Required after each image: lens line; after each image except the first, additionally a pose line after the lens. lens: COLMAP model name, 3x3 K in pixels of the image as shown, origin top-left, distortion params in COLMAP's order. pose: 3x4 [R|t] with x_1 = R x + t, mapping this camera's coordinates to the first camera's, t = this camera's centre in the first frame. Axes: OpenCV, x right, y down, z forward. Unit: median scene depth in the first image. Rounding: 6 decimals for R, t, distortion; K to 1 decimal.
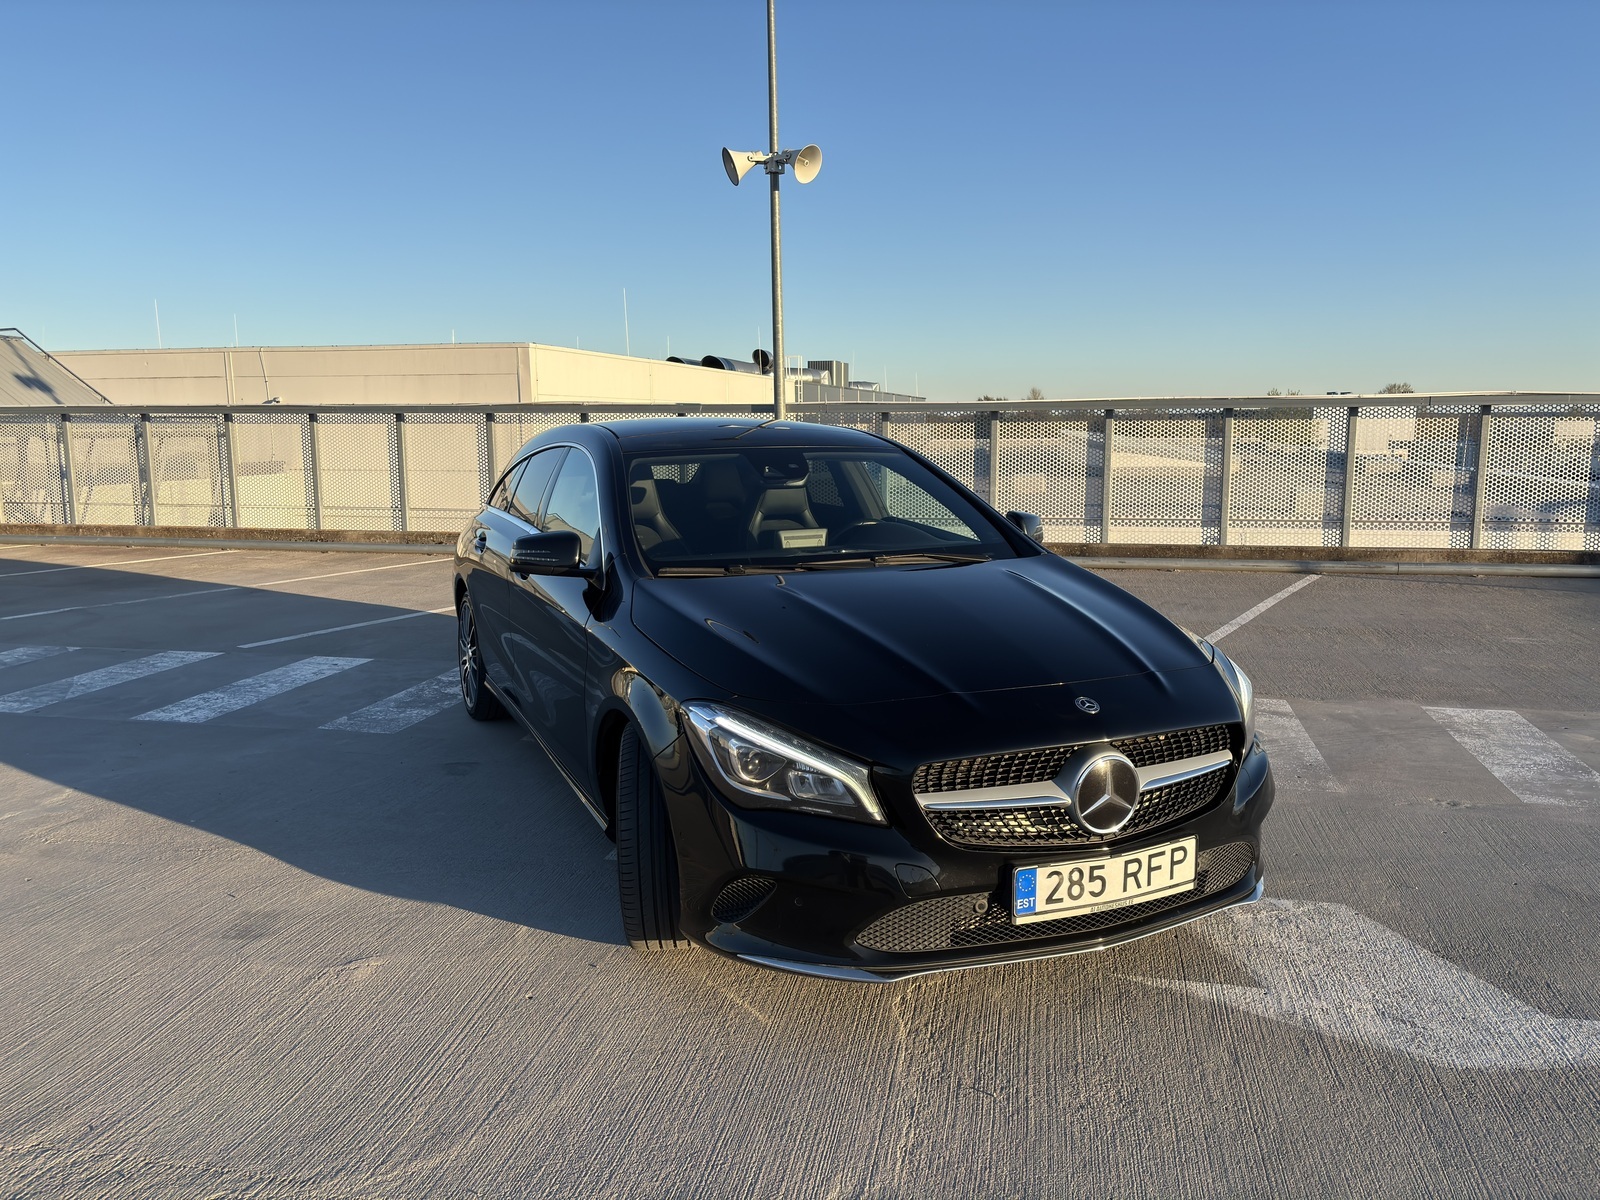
lens RADIAL K [[1207.4, 0, 794.3], [0, 1207.4, 600.6], [0, 0, 1]] dist [0.039876, -0.039571]
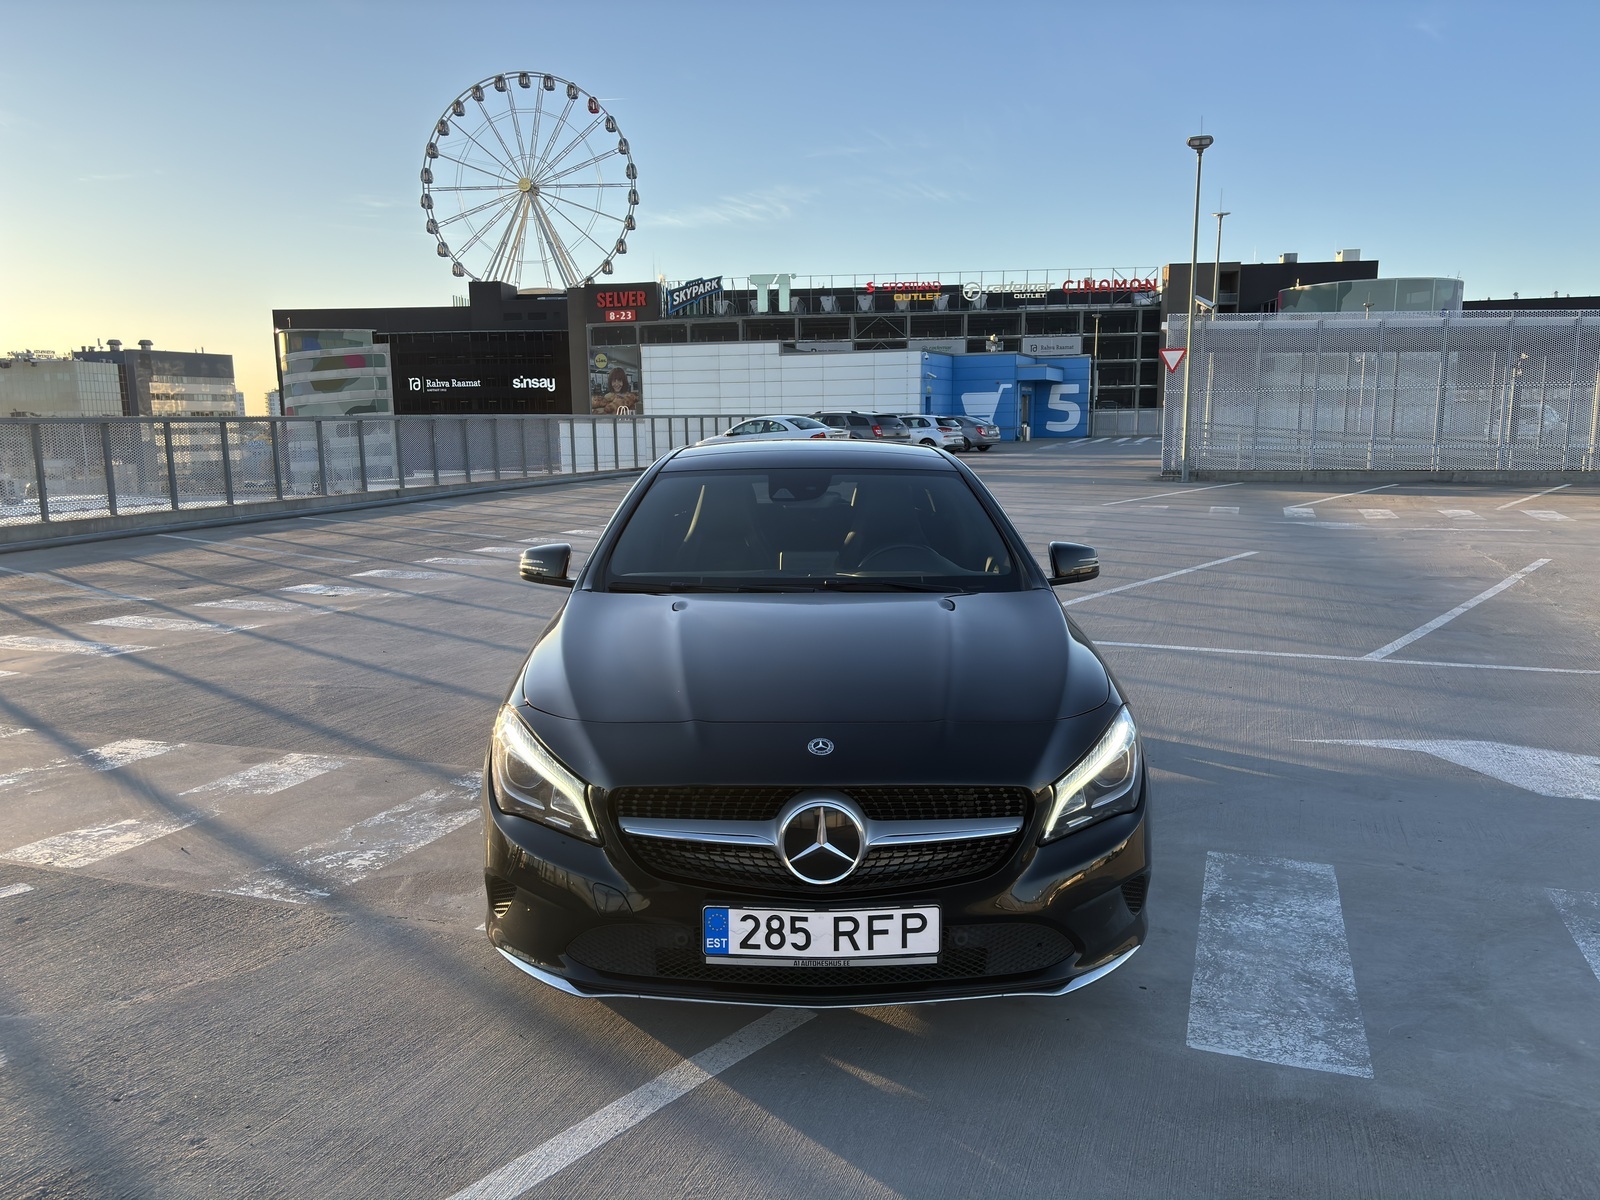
lens RADIAL K [[1207.4, 0, 799.1], [0, 1207.4, 614.4], [0, 0, 1]] dist [0.039876, -0.039571]
pose [[0.913855, 0.062879, -0.401143, 0.602256], [-0.063980, 0.997894, 0.010666, -0.026493], [0.400969, 0.015918, 0.915954, 0.129516]]
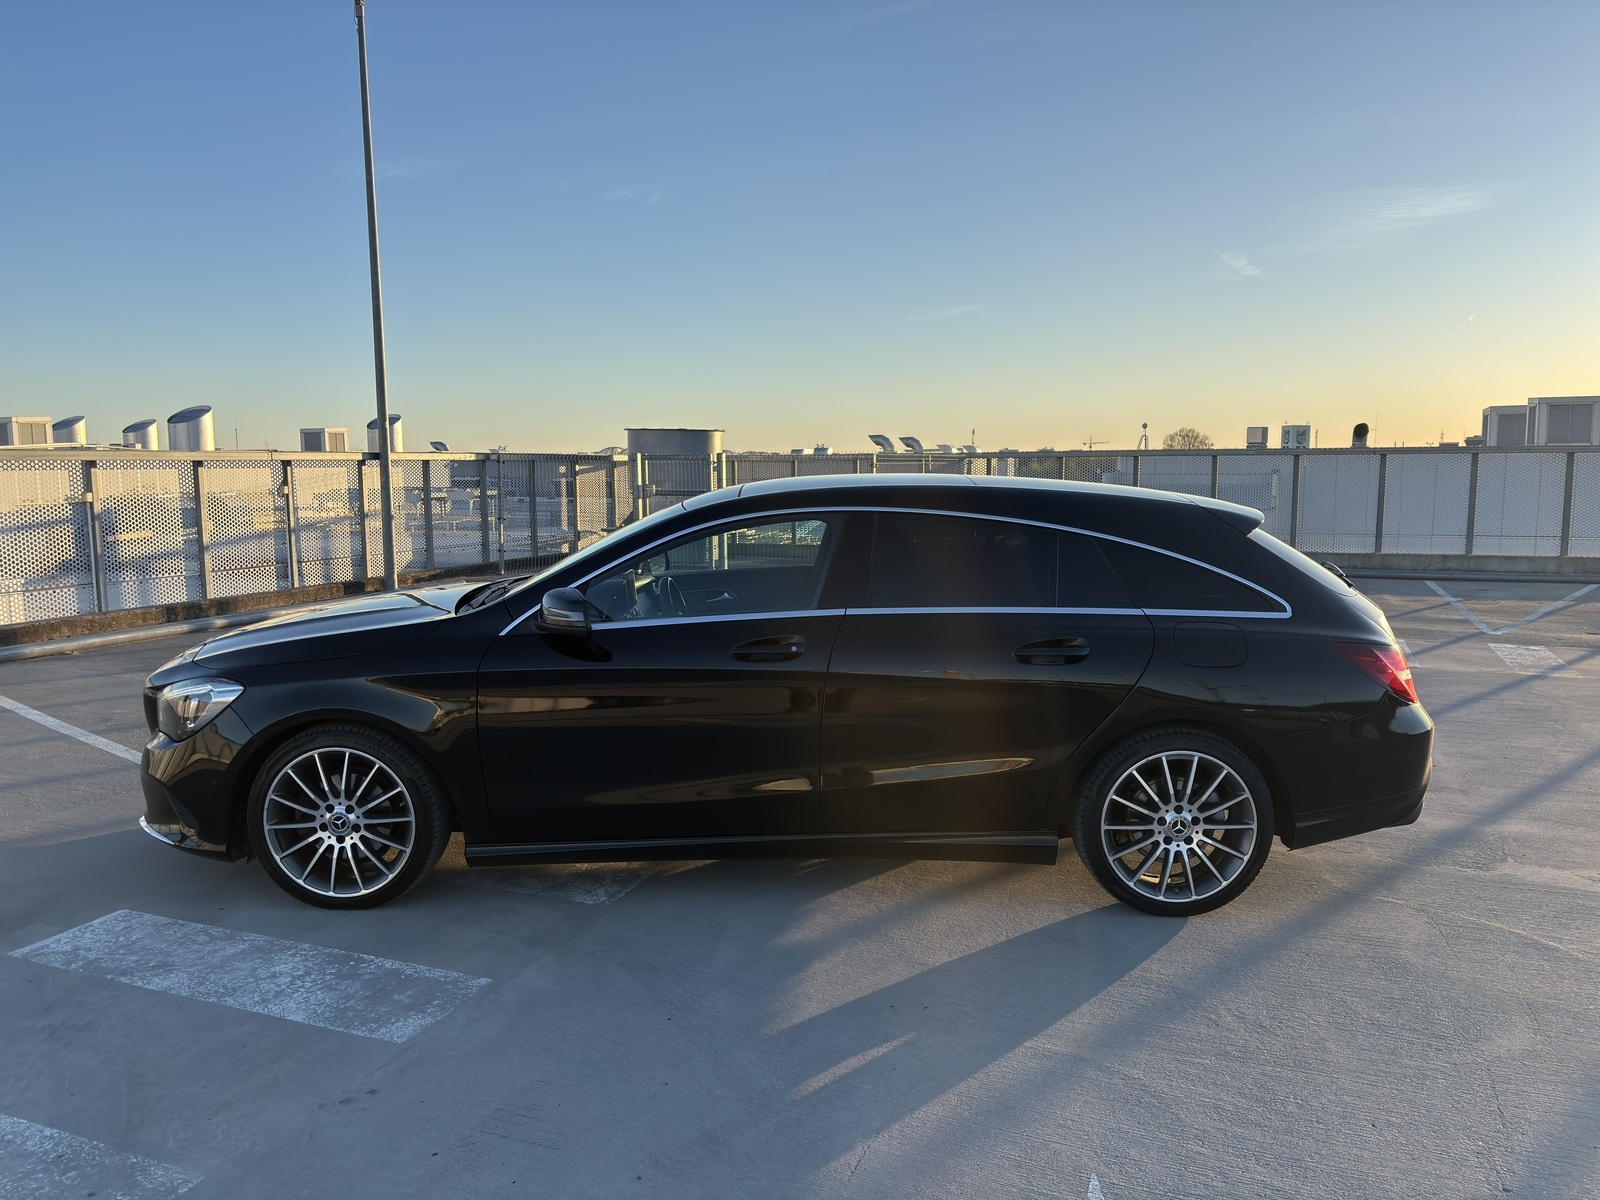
lens RADIAL K [[1207.4, 0, 798.9], [0, 1207.4, 599.8], [0, 0, 1]] dist [0.039876, -0.039571]
pose [[-0.420019, 0.122043, -0.899272, 1.422356], [-0.147235, 0.968624, 0.200223, -0.427255], [0.895492, 0.216502, -0.388871, 2.393277]]
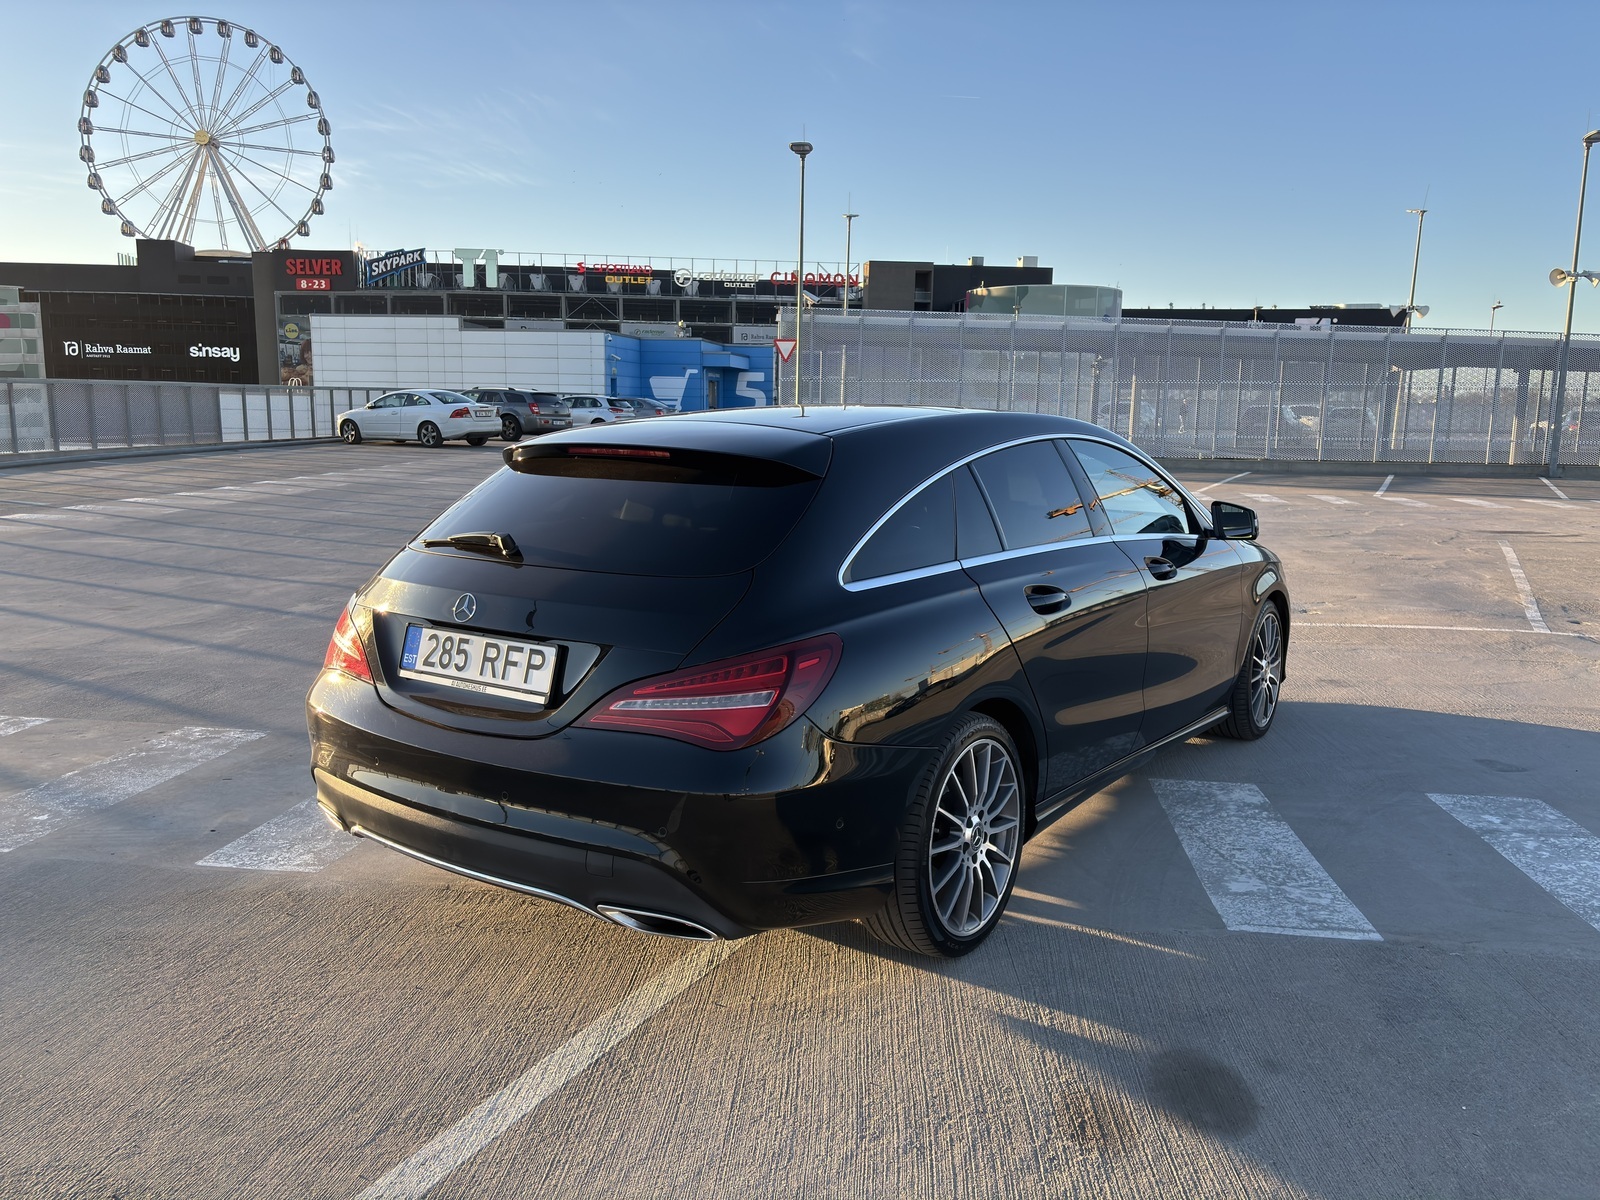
lens RADIAL K [[1207.4, 0, 805.2], [0, 1207.4, 600.3], [0, 0, 1]] dist [0.039876, -0.039571]
pose [[0.980463, 0.053346, -0.189332, 1.387924], [-0.054639, 0.998505, -0.001609, 0.011951], [0.188963, 0.011923, 0.981912, 0.046707]]
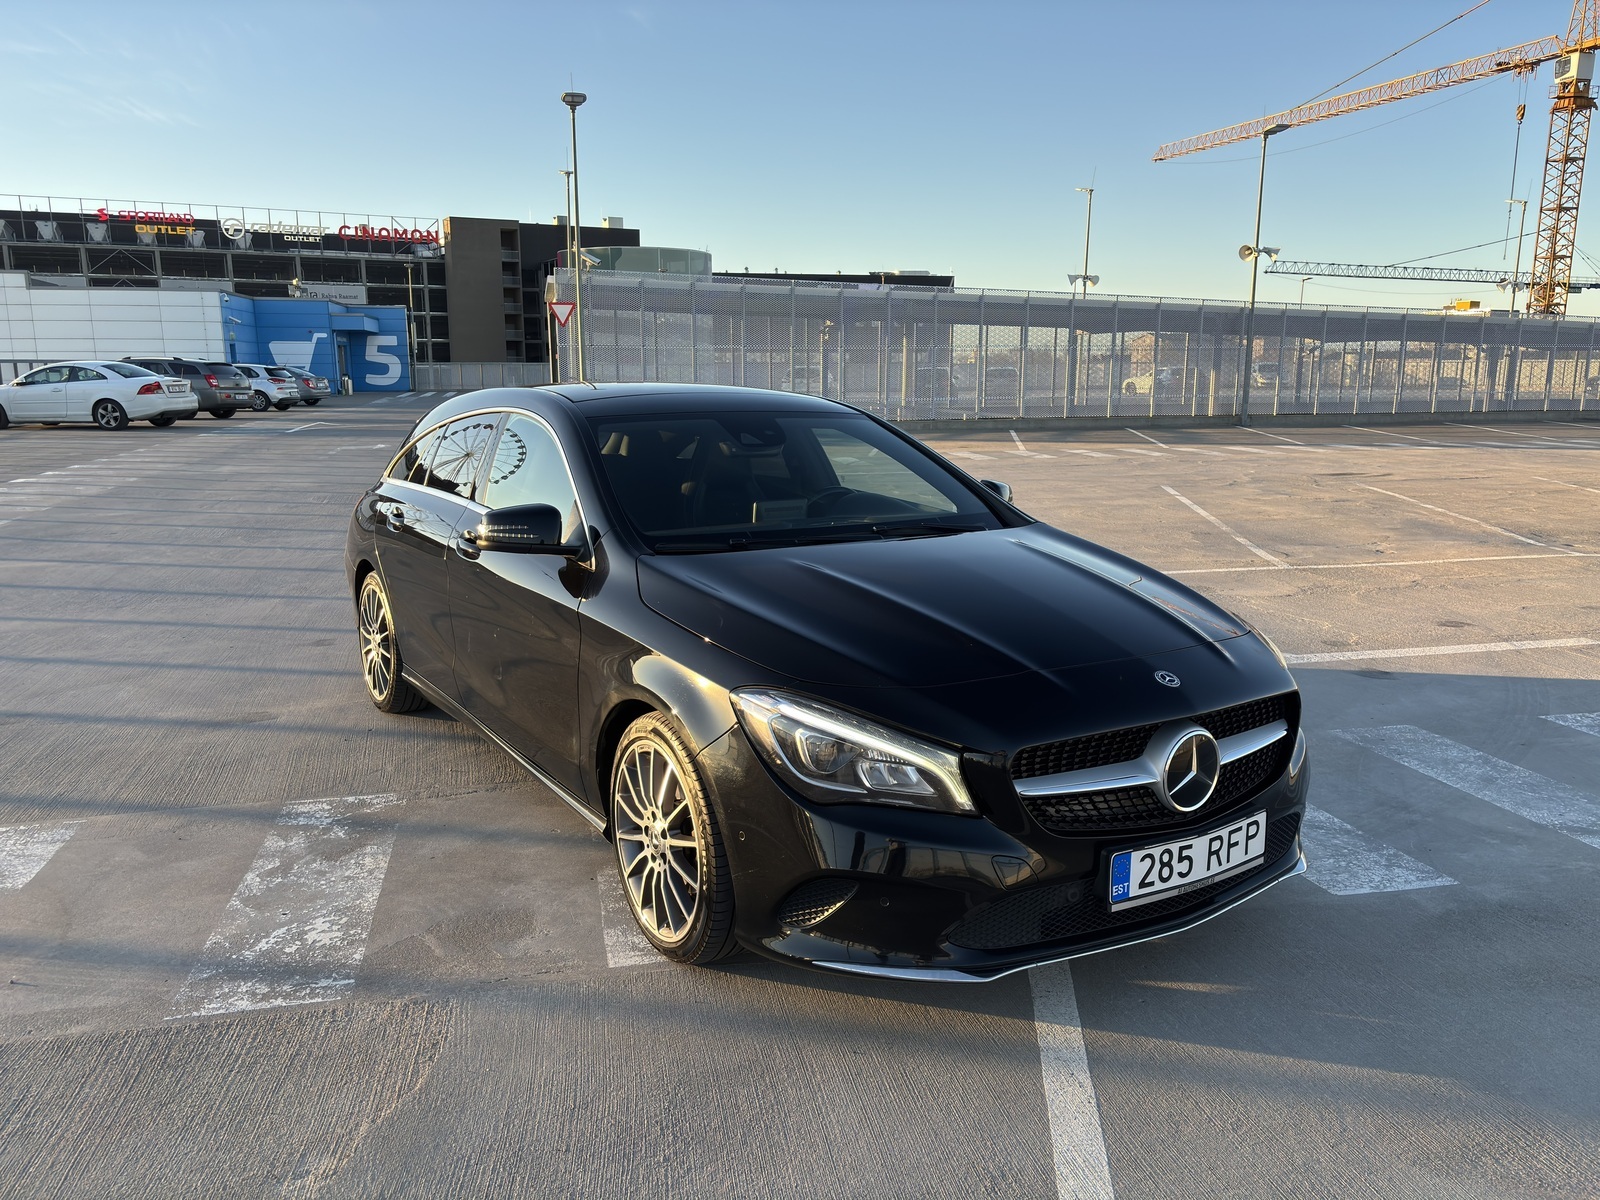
lens RADIAL K [[1207.4, 0, 799.5], [0, 1207.4, 611.9], [0, 0, 1]] dist [0.039876, -0.039571]
pose [[0.987619, -0.023561, 0.155091, -0.193205], [0.018947, 0.999335, 0.031161, -0.001861], [-0.155722, -0.027837, 0.987409, 0.102415]]
